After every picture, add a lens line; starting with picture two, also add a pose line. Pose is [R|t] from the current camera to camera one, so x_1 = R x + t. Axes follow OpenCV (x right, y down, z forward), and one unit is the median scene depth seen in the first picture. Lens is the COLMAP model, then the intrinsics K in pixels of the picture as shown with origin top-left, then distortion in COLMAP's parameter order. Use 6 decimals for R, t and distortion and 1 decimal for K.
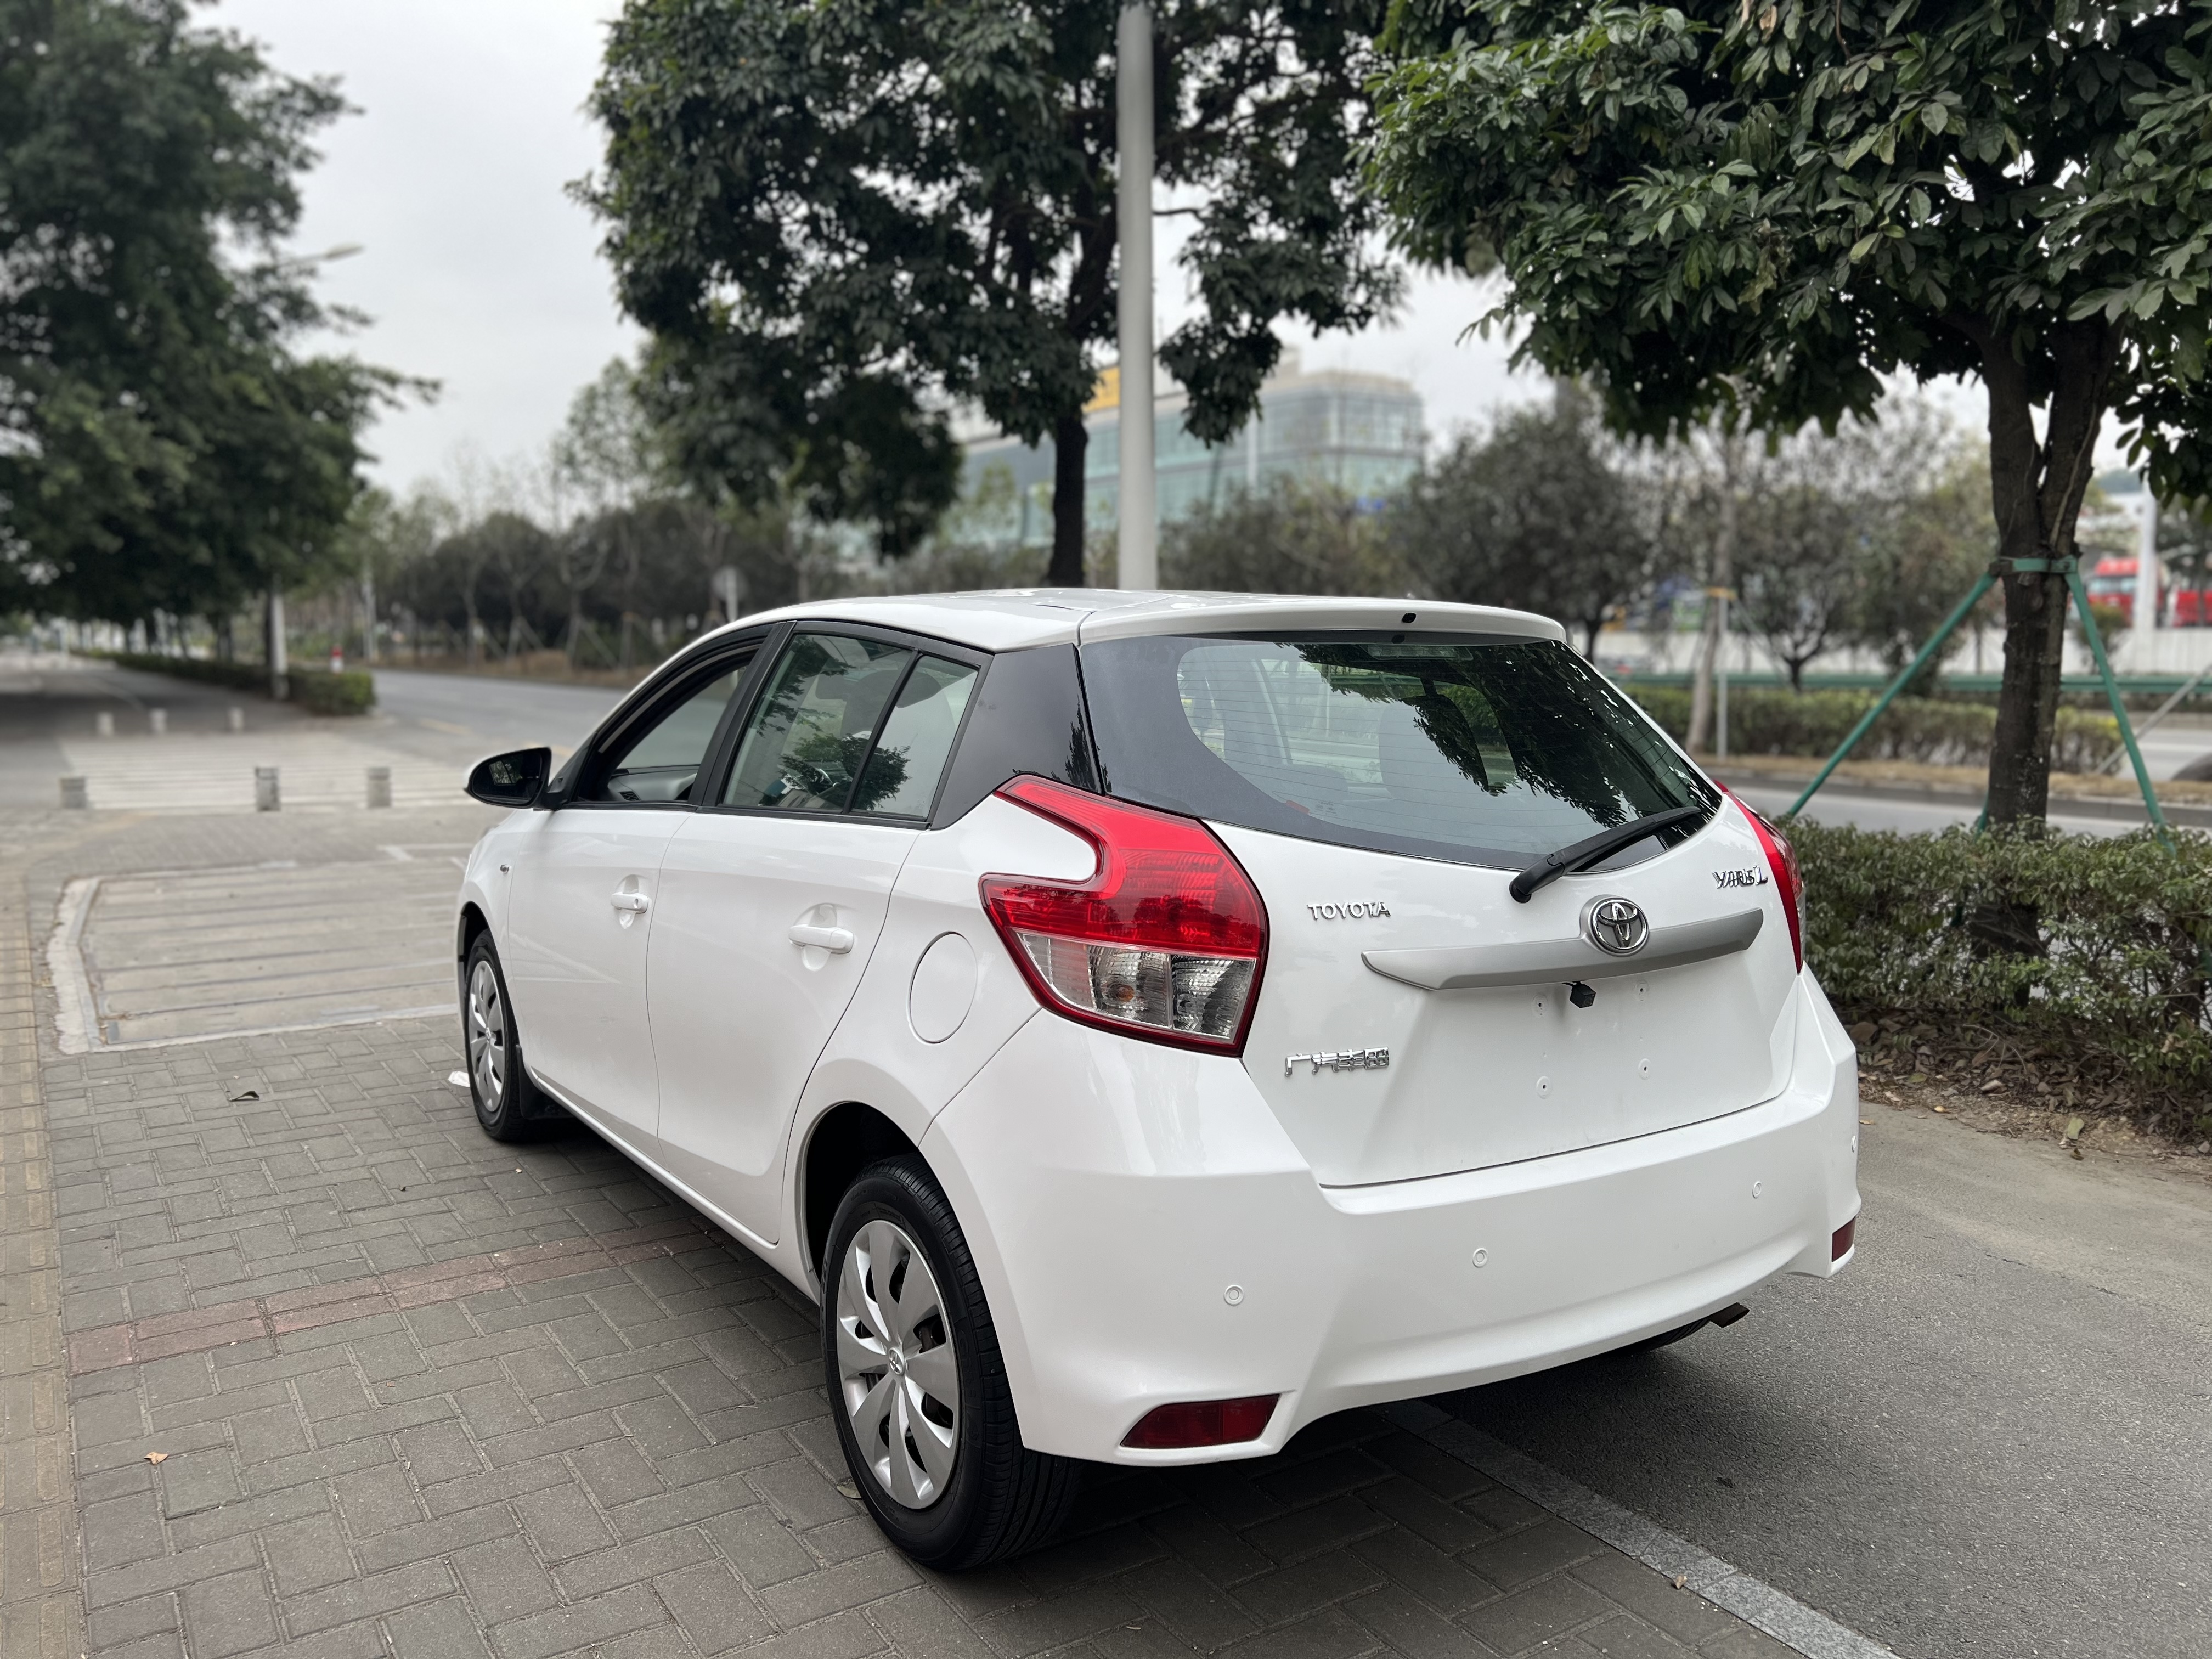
lens RADIAL K [[1644.5, 0, 1107.8], [0, 1644.5, 847.9], [0, 0, 1]] dist [0.044329, -0.044391]
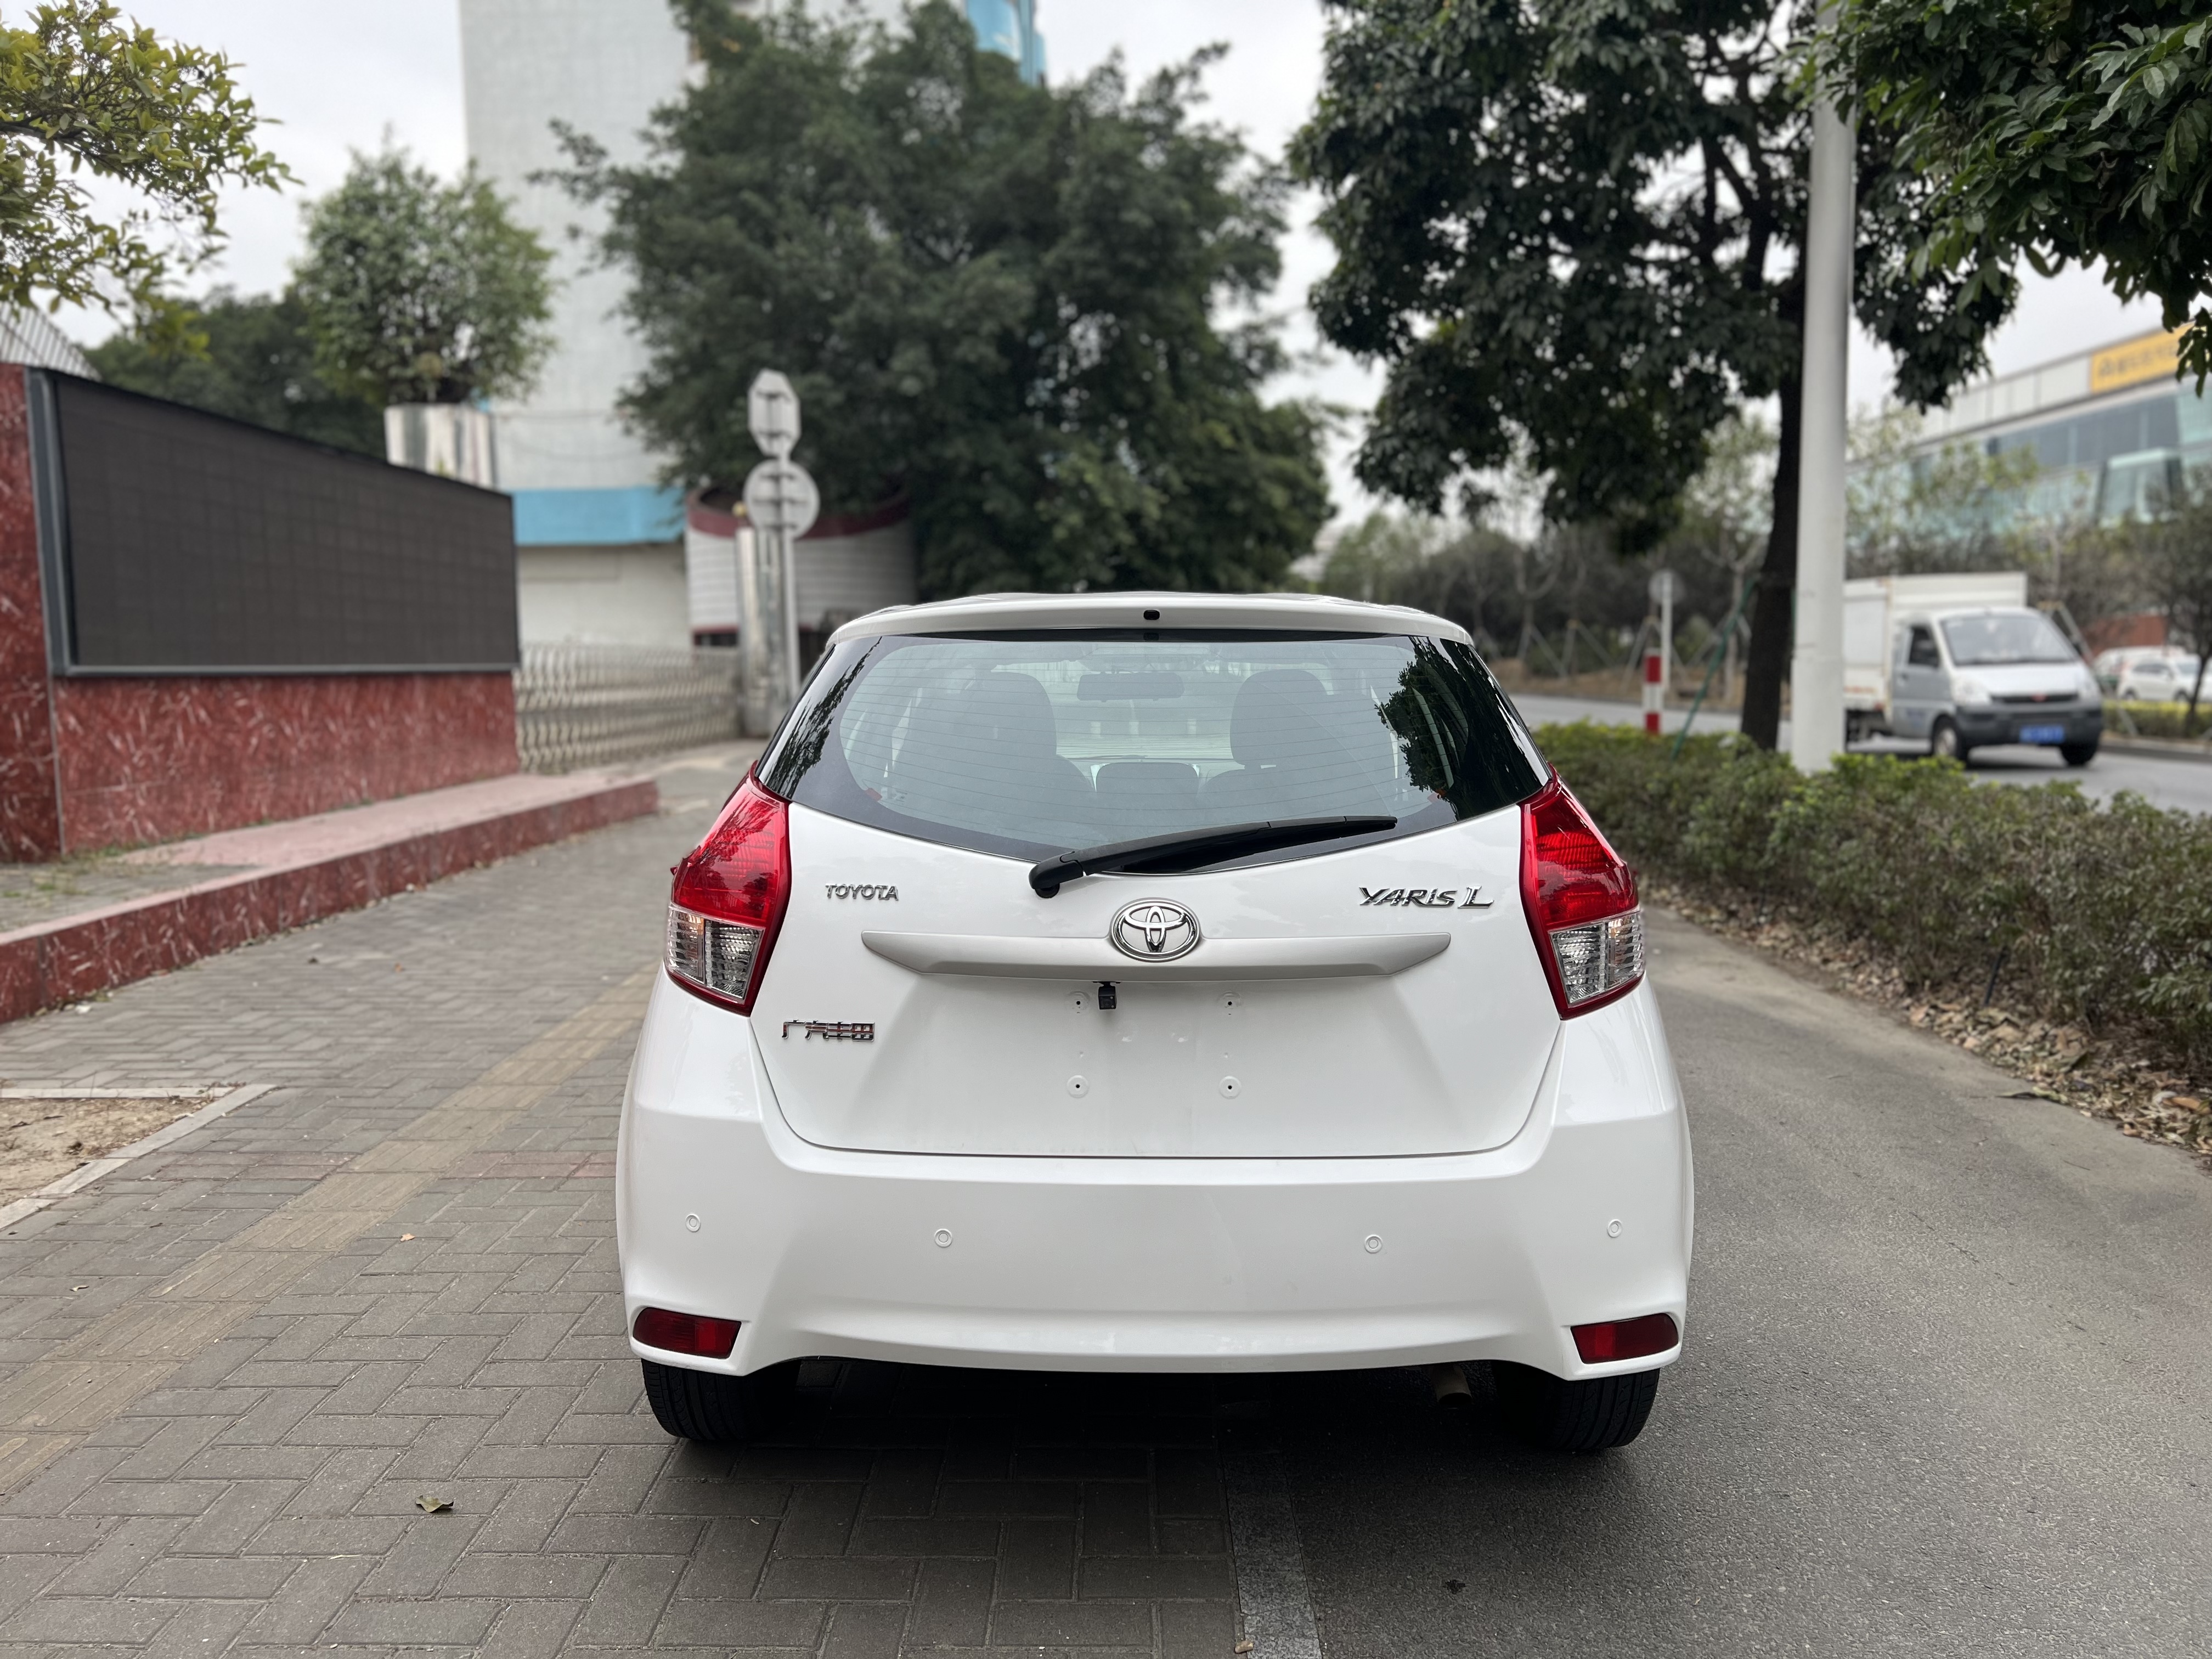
lens RADIAL K [[1644.5, 0, 1110.2], [0, 1644.5, 846.8], [0, 0, 1]] dist [0.044329, -0.044391]
pose [[0.836273, 0.052897, -0.545756, 0.199847], [-0.056068, 0.998368, 0.010853, -0.002381], [0.545439, 0.021524, 0.837874, 0.046057]]
